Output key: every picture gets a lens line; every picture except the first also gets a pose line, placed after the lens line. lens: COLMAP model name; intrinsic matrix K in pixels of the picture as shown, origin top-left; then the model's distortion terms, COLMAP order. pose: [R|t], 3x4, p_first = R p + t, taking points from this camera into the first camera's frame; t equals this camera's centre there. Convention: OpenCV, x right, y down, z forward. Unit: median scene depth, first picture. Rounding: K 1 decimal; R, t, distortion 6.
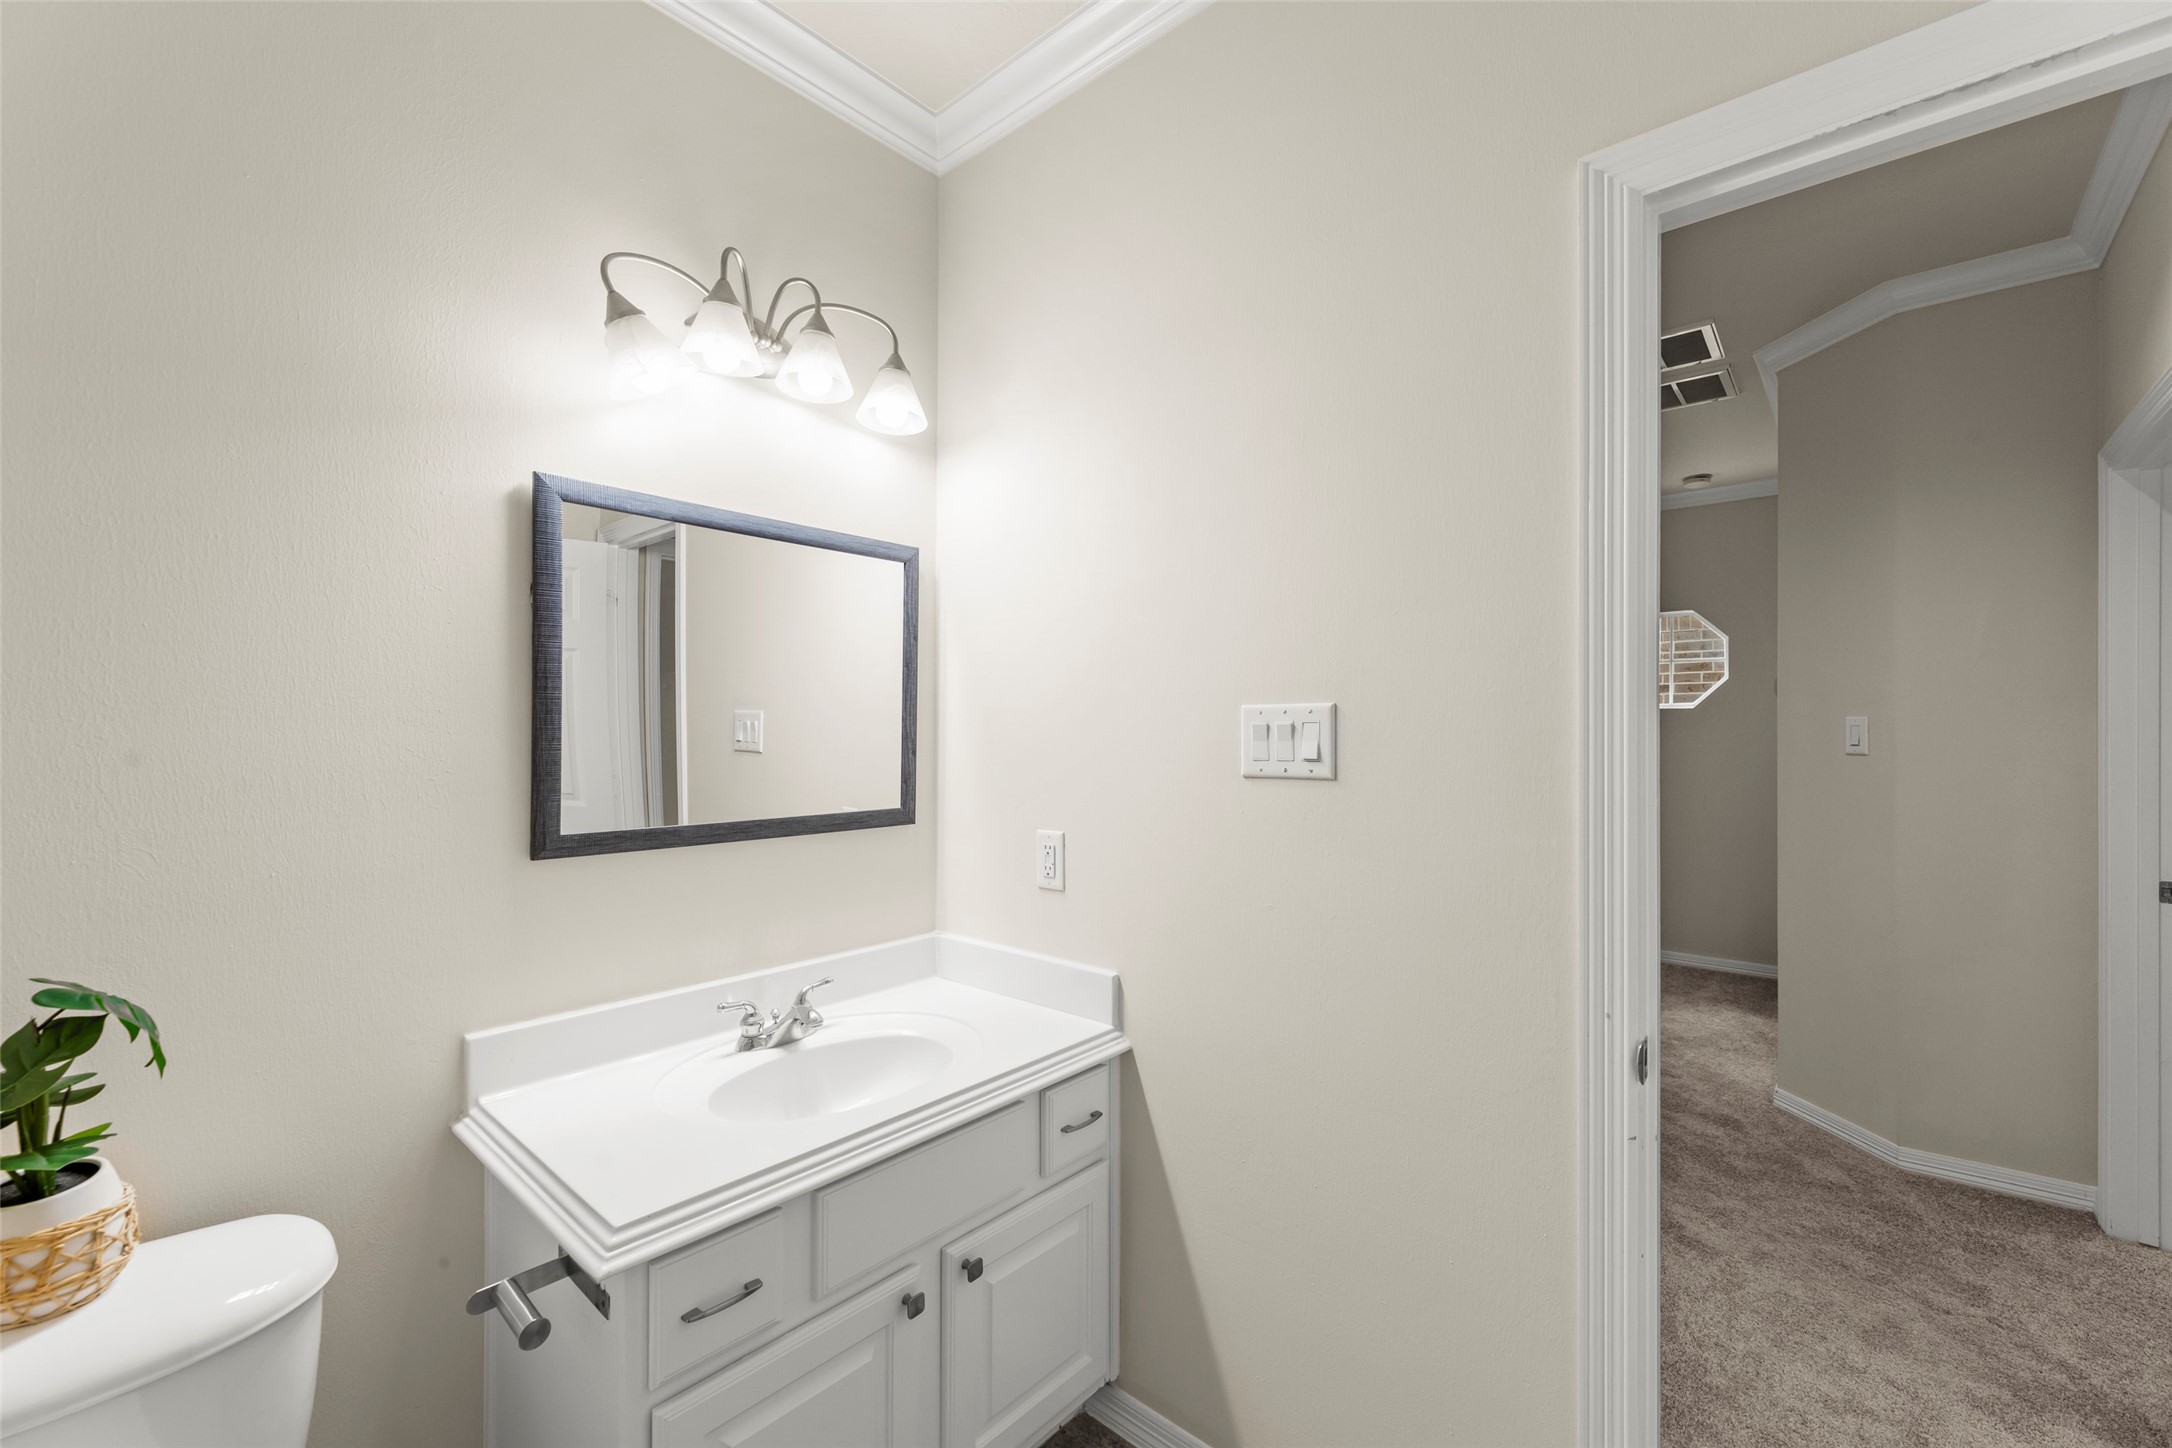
lens RADIAL K [[884.0, 0, 1094.3], [0, 884.0, 728.5], [0, 0, 1]] dist [-0.000342, -0.000322]
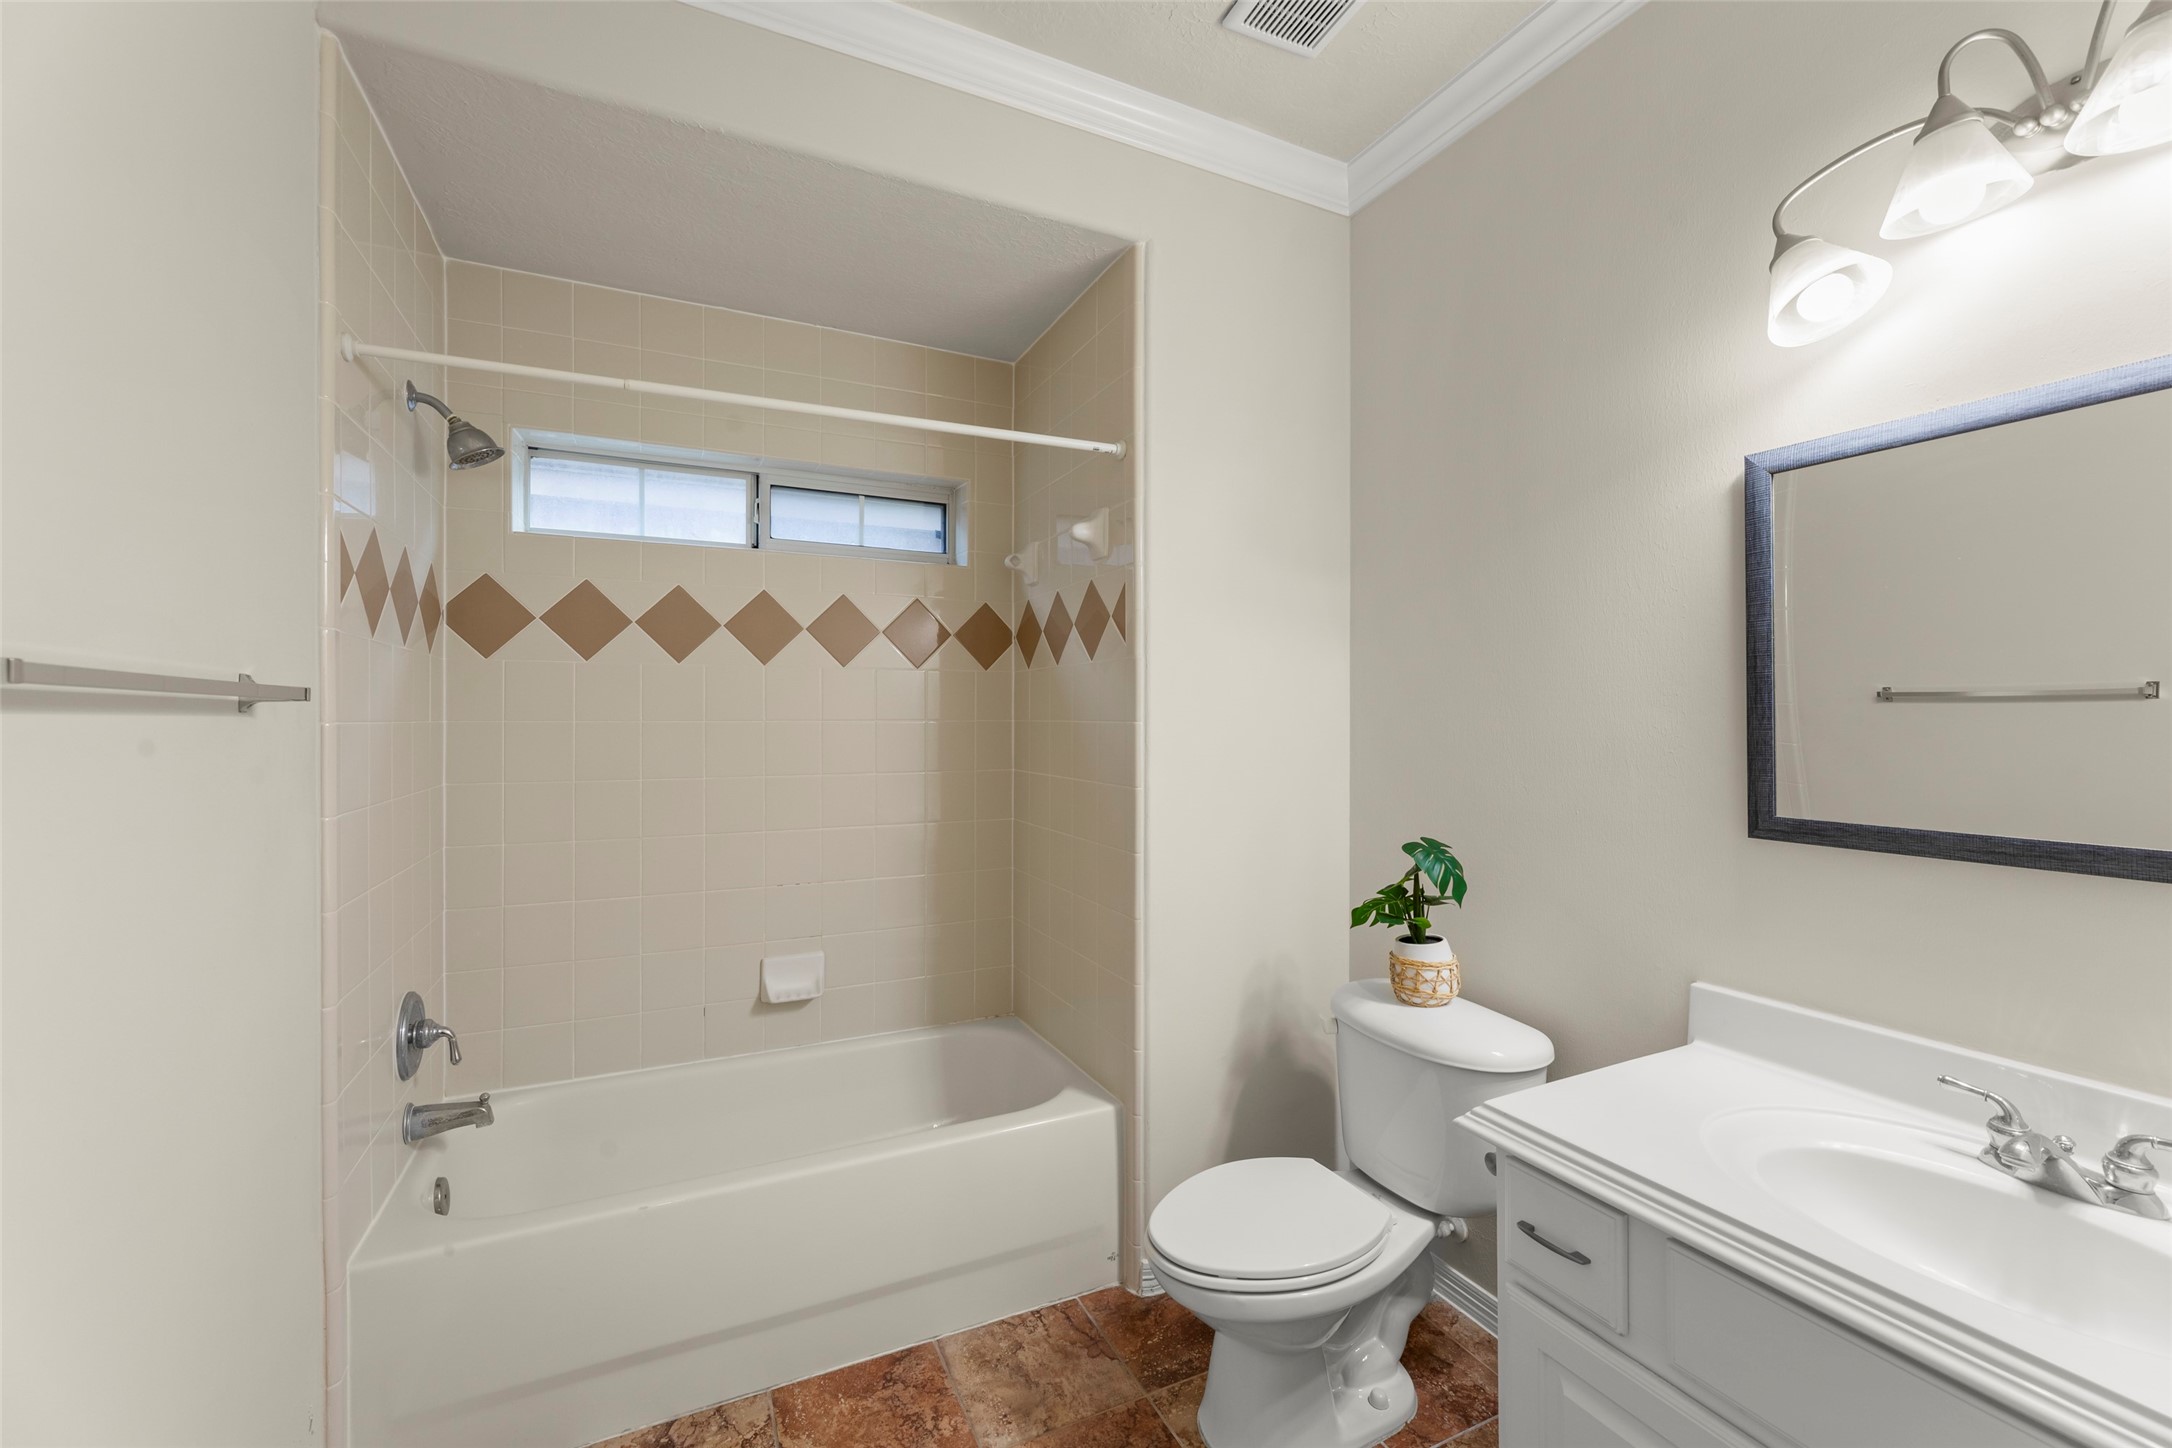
lens RADIAL K [[884.0, 0, 1094.3], [0, 884.0, 728.5], [0, 0, 1]] dist [-0.000342, -0.000322]
pose [[-0.402537, 0.001142, -0.915403, 0.602418], [-0.001100, 0.999998, 0.001732, 0.022465], [0.915403, 0.001704, -0.402535, 0.717669]]
